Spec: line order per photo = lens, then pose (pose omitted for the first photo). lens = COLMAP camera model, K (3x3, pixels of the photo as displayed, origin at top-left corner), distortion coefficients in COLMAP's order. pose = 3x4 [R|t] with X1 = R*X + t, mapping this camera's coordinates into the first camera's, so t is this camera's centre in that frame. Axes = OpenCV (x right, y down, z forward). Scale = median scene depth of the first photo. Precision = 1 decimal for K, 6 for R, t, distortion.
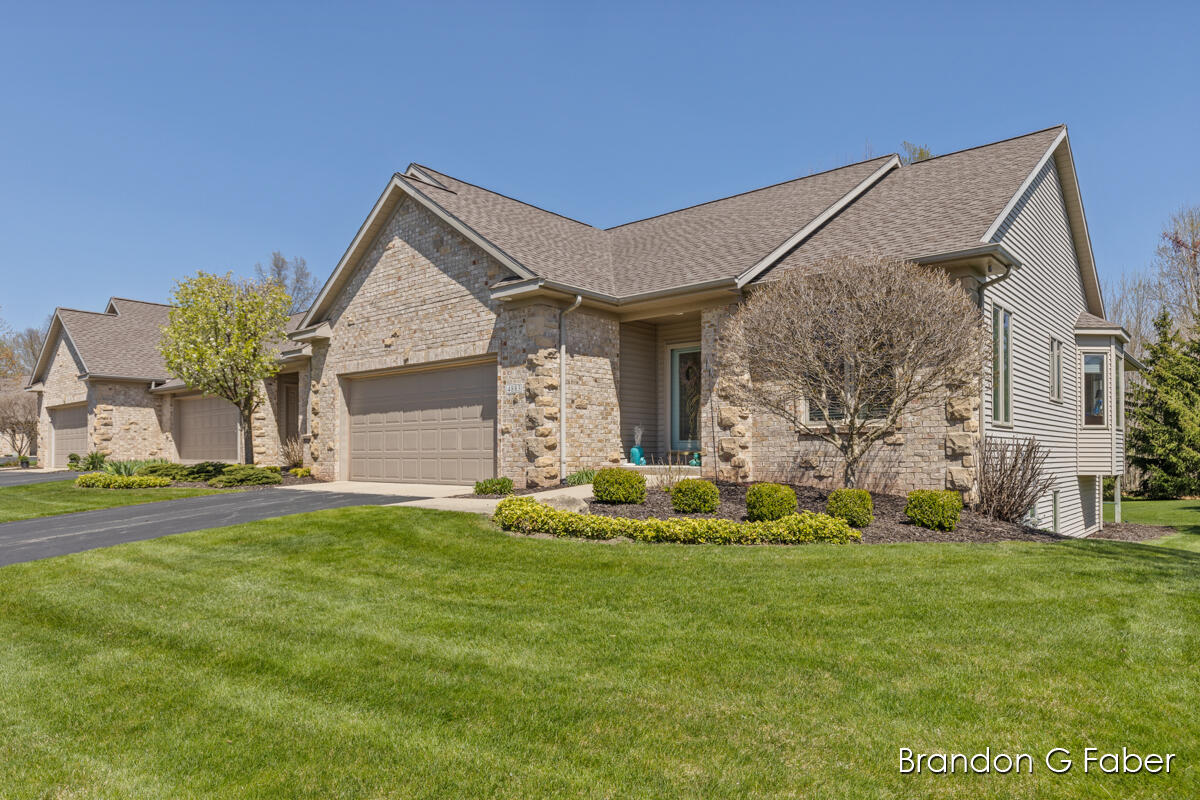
lens RADIAL K [[754.4, 0, 600.0], [0, 754.4, 400.0], [0, 0, 1]] dist [-0.000558, -0.000038]
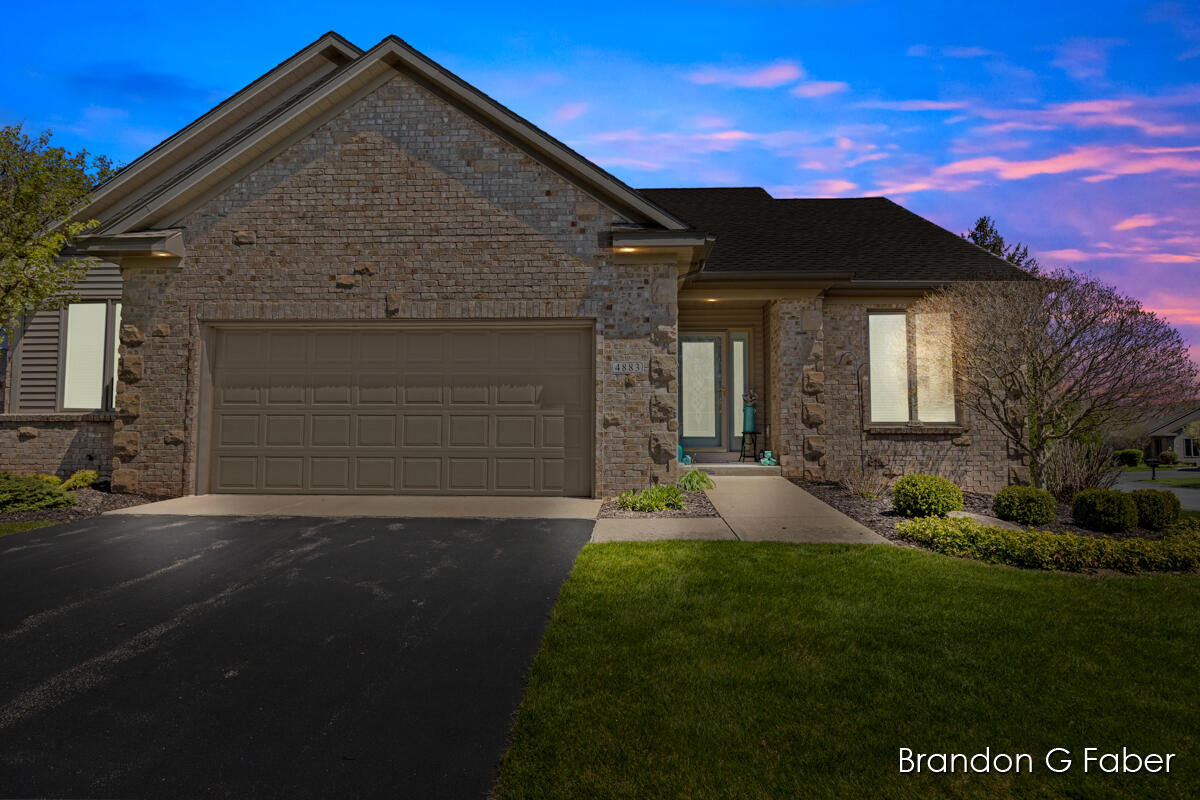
lens RADIAL K [[661.8, 0, 599.8], [0, 661.8, 373.3], [0, 0, 1]] dist [0.007662, 0.000679]
pose [[0.783178, 0.071406, 0.617684, -0.547219], [-0.051661, 0.997422, -0.049802, 0.025704], [-0.619648, 0.007094, 0.784848, 0.487377]]
